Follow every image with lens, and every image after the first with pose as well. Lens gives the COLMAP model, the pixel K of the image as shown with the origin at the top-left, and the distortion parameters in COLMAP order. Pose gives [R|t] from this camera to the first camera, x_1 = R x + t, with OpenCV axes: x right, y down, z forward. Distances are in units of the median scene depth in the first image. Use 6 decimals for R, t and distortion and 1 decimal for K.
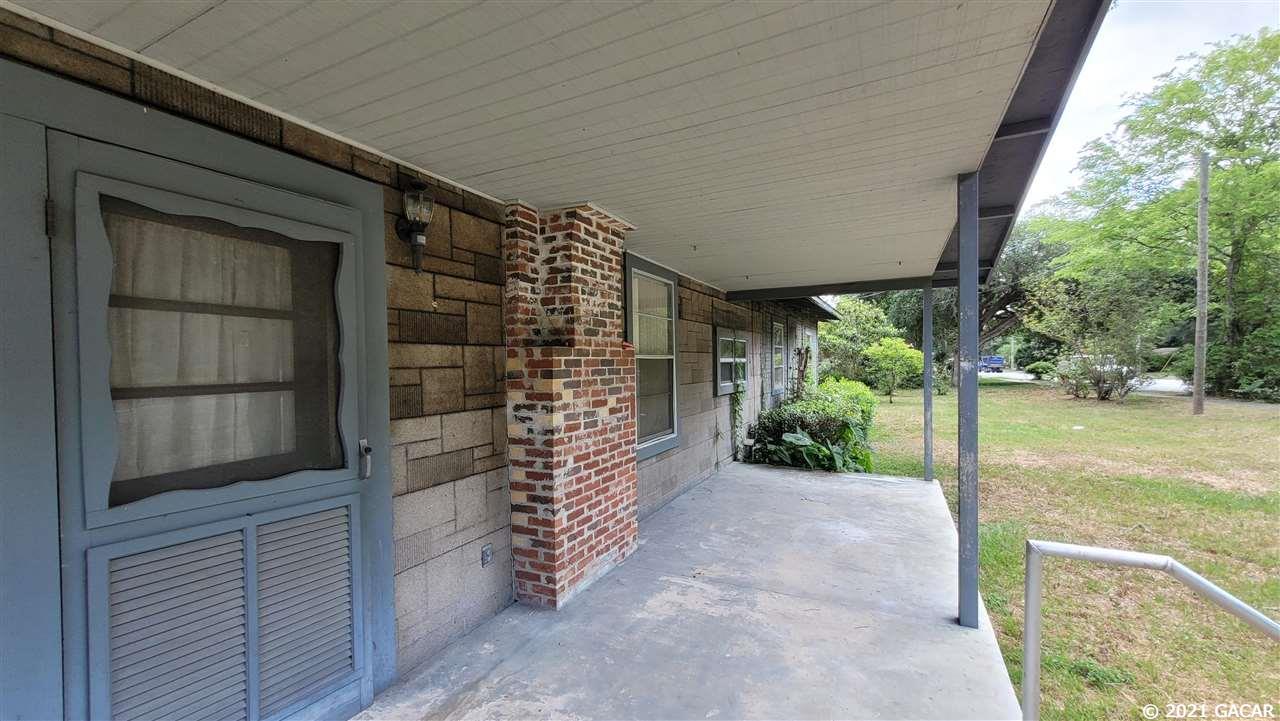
lens RADIAL K [[507.5, 0, 640.4], [0, 507.5, 365.0], [0, 0, 1]] dist [-0.001442, -0.000210]
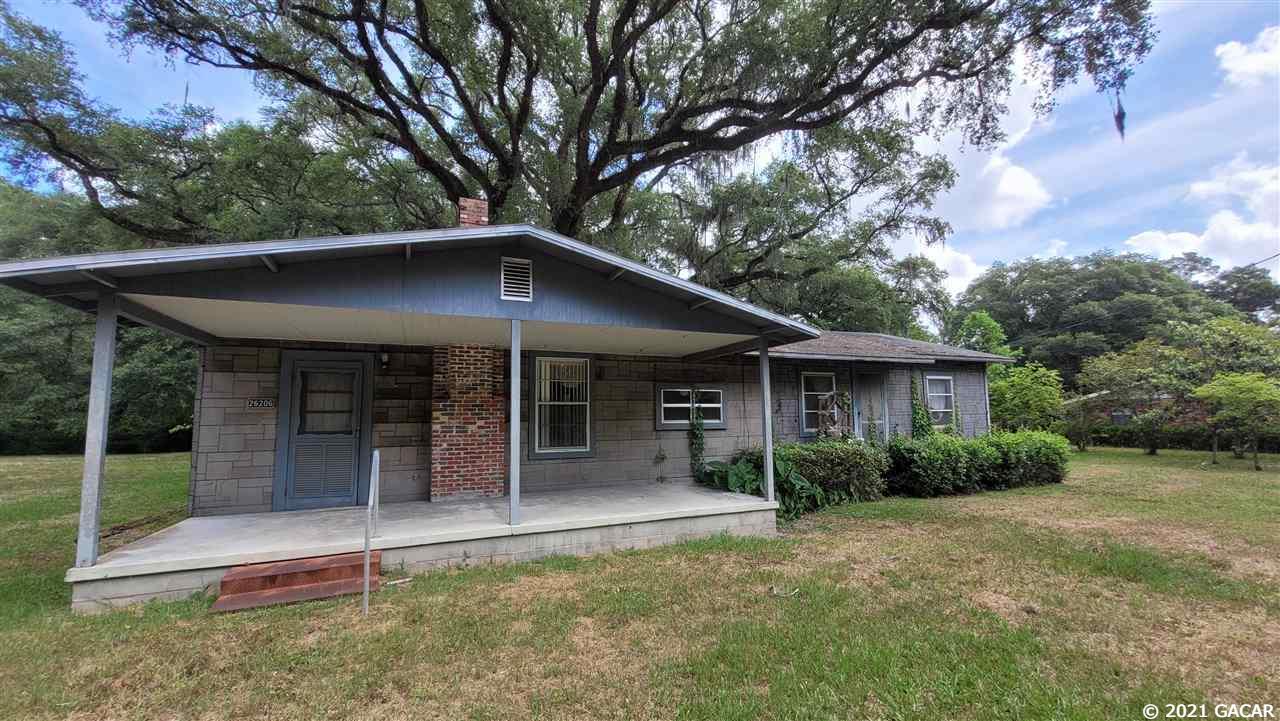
lens RADIAL K [[507.5, 0, 639.7], [0, 507.5, 362.0], [0, 0, 1]] dist [-0.001442, -0.000210]
pose [[0.762068, -0.075395, -0.643093, 2.209812], [0.000679, 0.993290, -0.115647, 0.072793], [0.647497, 0.087694, 0.757006, -0.299241]]
